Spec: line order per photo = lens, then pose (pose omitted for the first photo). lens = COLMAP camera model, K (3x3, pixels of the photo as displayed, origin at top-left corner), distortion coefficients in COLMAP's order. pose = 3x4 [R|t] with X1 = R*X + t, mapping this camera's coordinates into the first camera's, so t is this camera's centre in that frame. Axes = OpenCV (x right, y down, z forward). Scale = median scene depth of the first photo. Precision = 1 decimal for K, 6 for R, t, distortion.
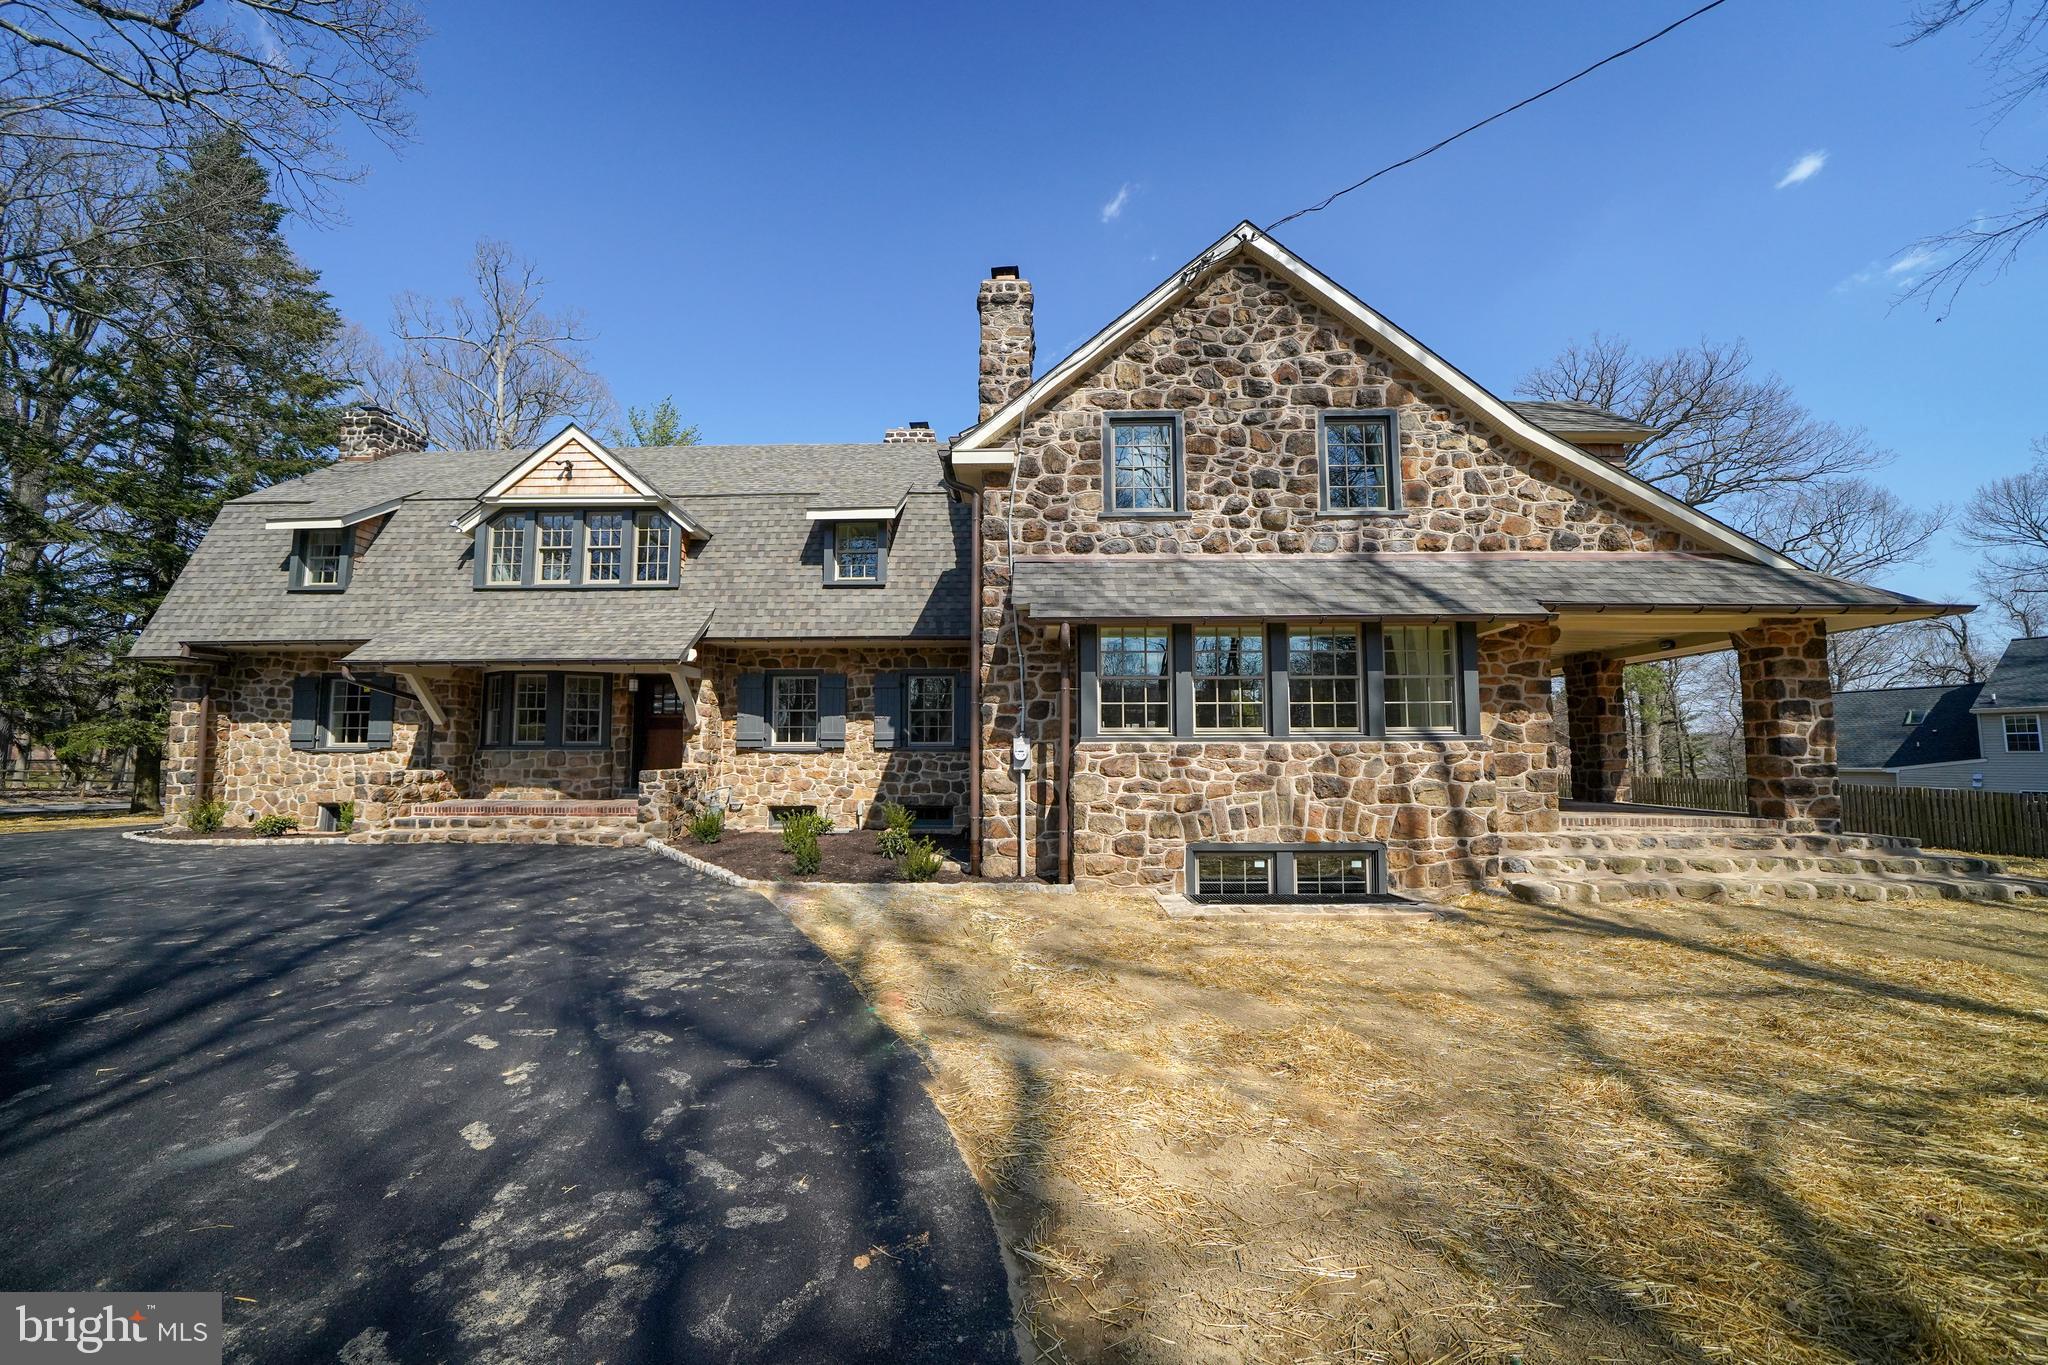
lens RADIAL K [[714.3, 0, 1018.5], [0, 714.3, 701.3], [0, 0, 1]] dist [-0.019128, -0.000029]
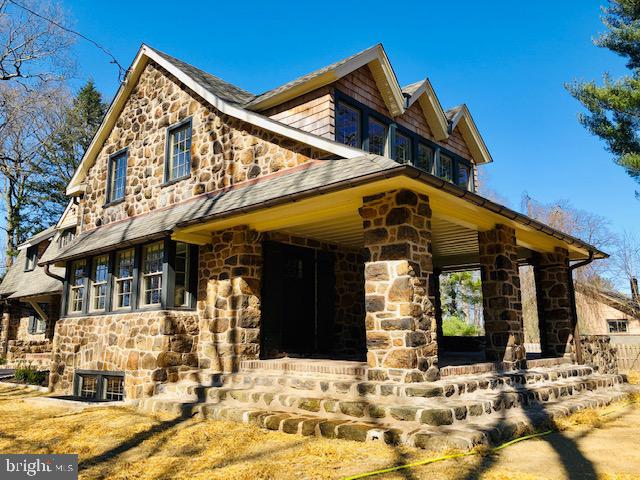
lens RADIAL K [[519.4, 0, 320.0], [0, 519.4, 240.0], [0, 0, 1]] dist [0.069510, -0.000950]
pose [[0.760486, -0.126456, -0.636922, 1.553436], [0.051572, 0.989518, -0.134884, 0.069852], [0.647303, 0.069730, 0.759037, 0.267801]]
